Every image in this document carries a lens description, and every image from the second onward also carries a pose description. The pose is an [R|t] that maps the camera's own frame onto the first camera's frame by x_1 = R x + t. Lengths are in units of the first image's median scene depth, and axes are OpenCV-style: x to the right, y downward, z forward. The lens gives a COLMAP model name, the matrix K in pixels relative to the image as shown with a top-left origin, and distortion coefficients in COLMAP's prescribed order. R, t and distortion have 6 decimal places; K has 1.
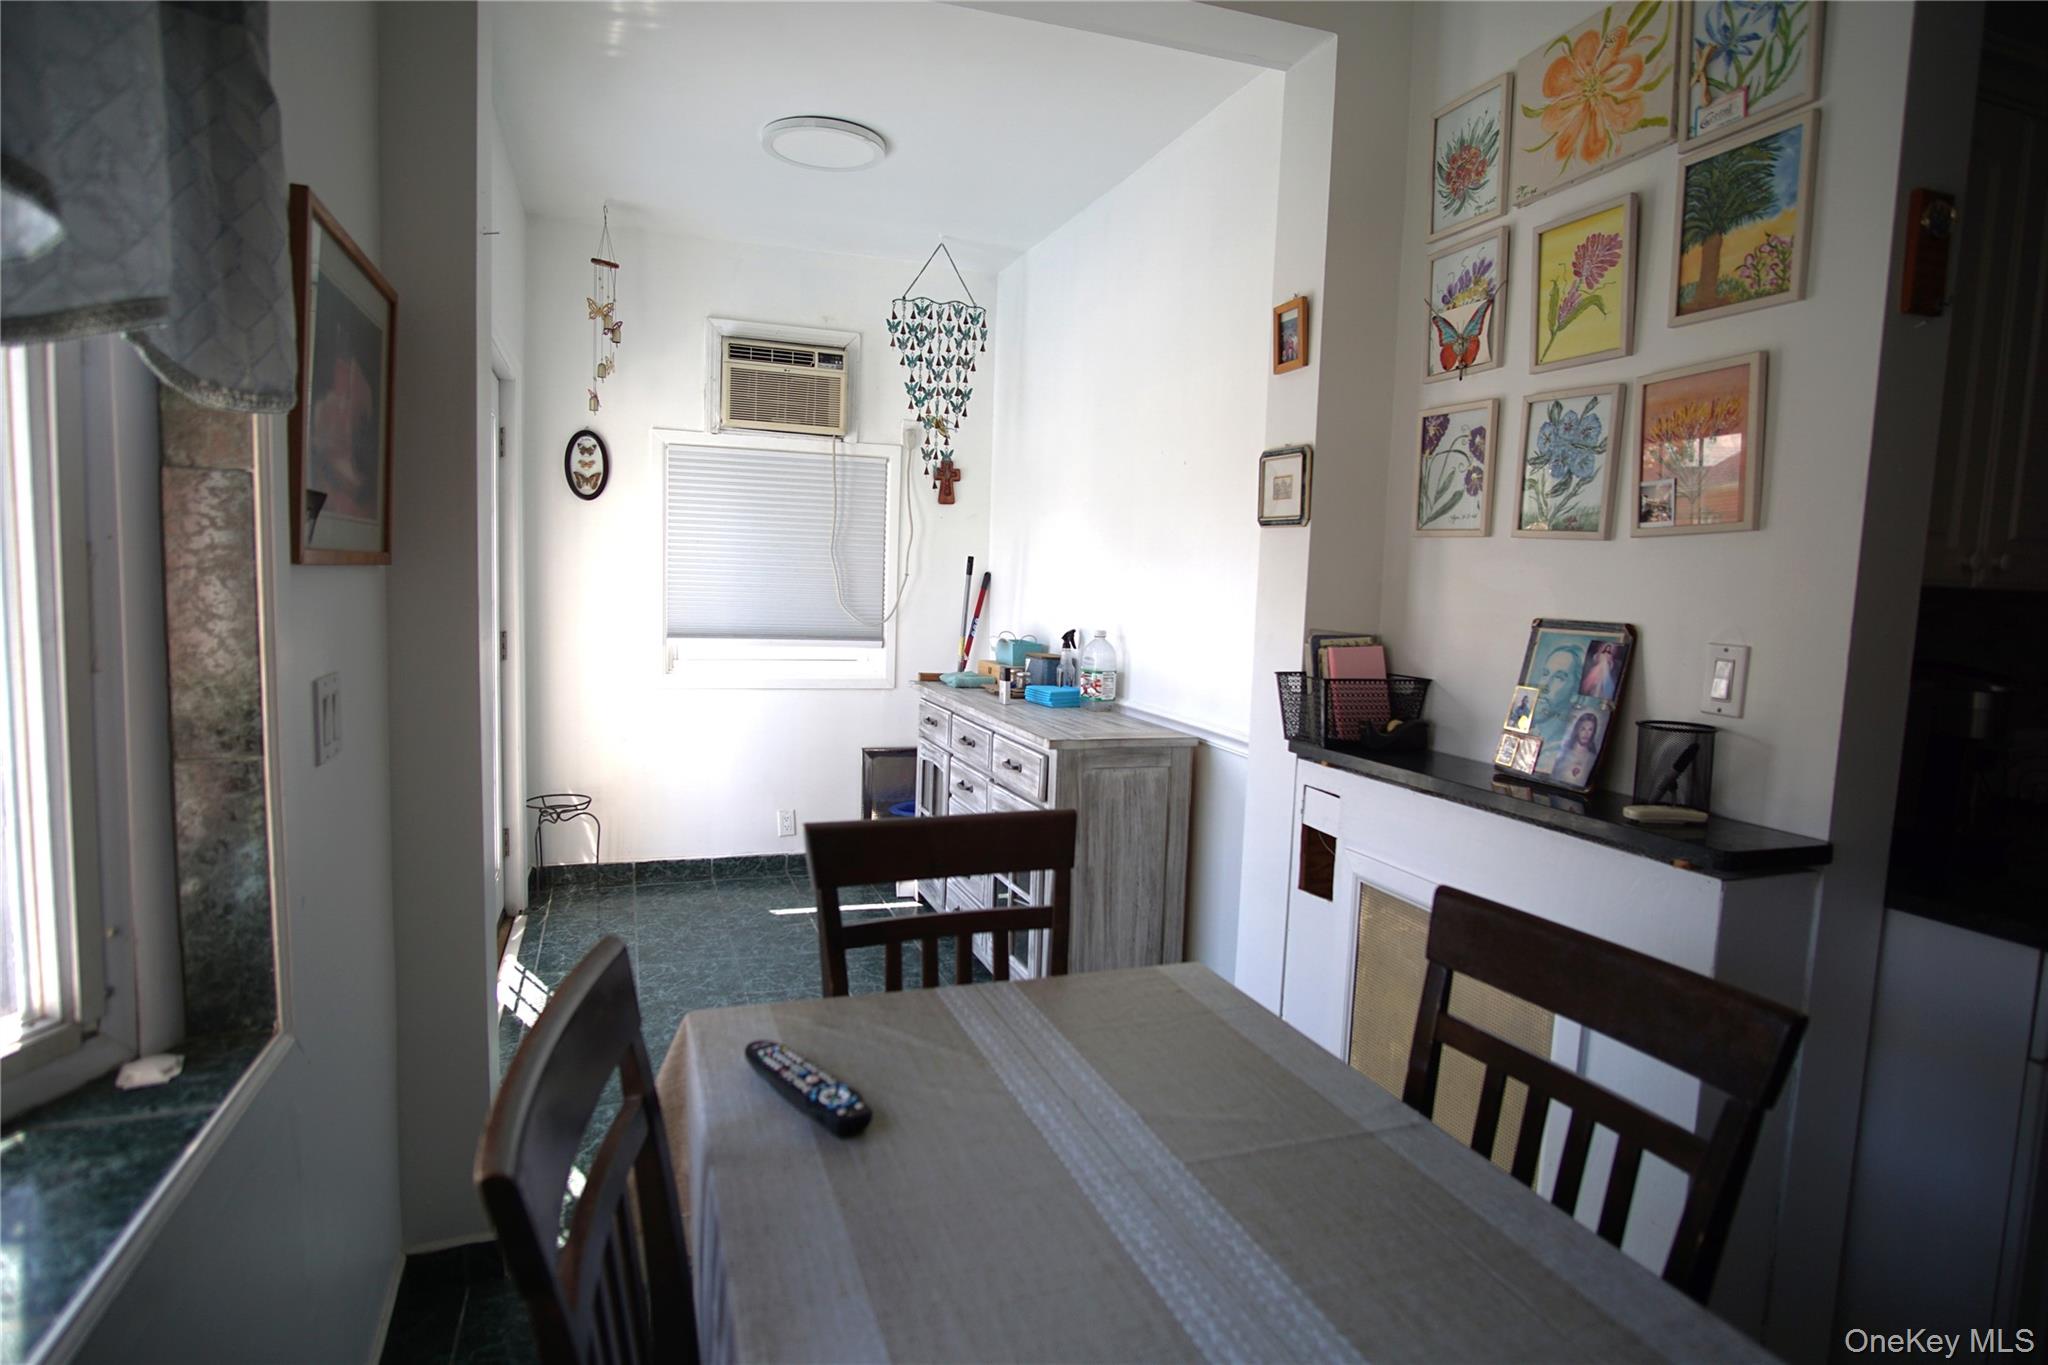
lens RADIAL K [[1103.2, 0, 1029.7], [0, 1103.2, 677.3], [0, 0, 1]] dist [-0.006252, -0.000693]
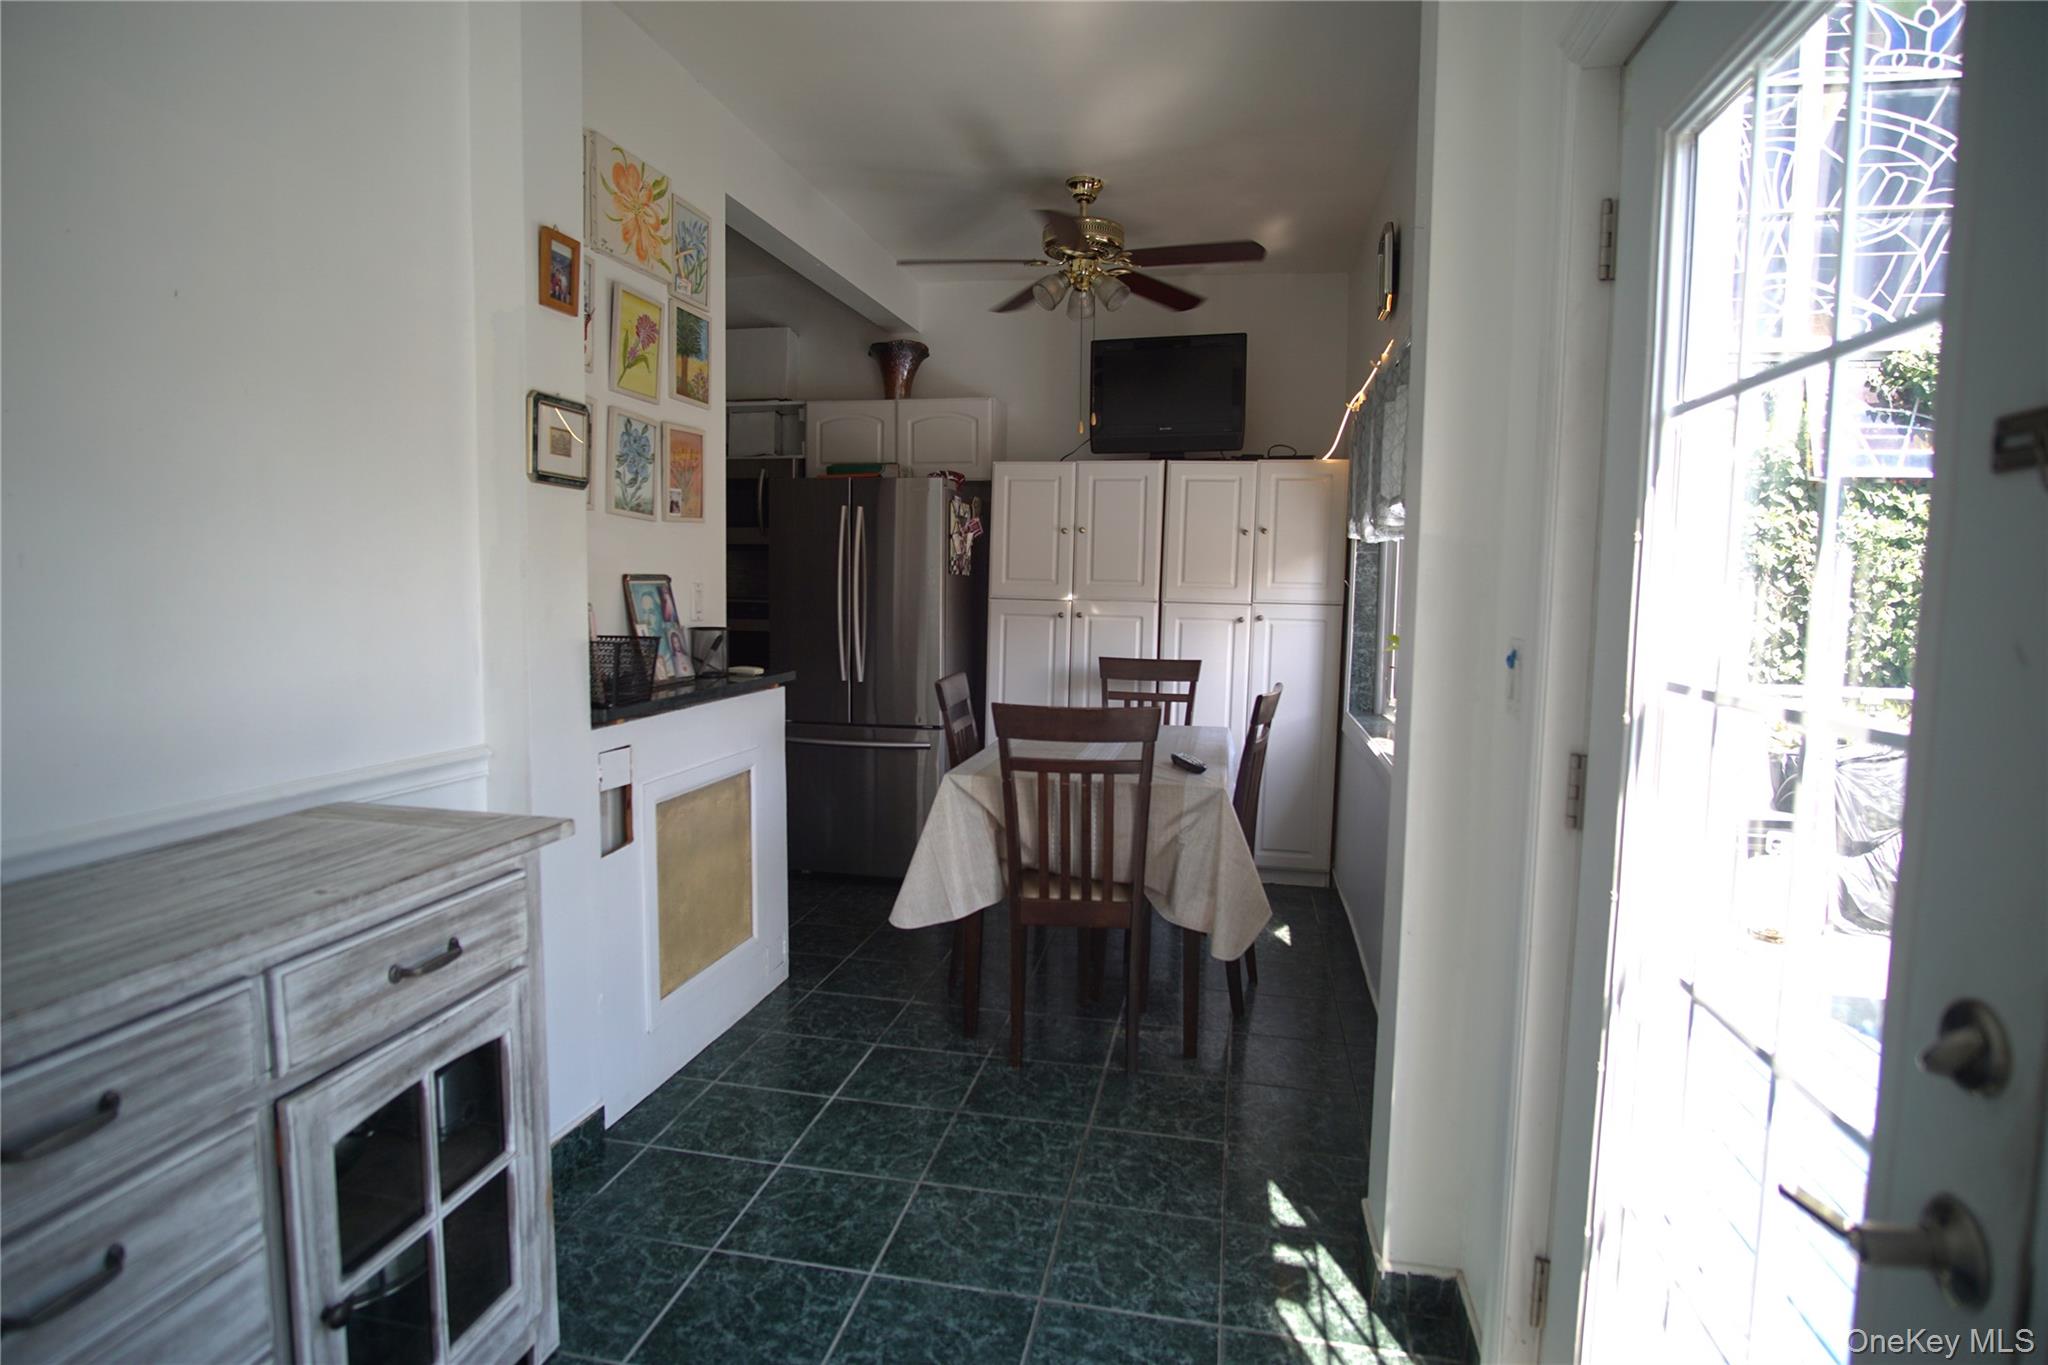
lens RADIAL K [[1103.2, 0, 1027.1], [0, 1103.2, 685.4], [0, 0, 1]] dist [-0.006252, -0.000693]
pose [[-0.850209, -0.095590, 0.517694, -0.726481], [0.006658, 0.981346, 0.192135, -0.186912], [-0.526403, 0.166802, -0.833713, 1.997510]]
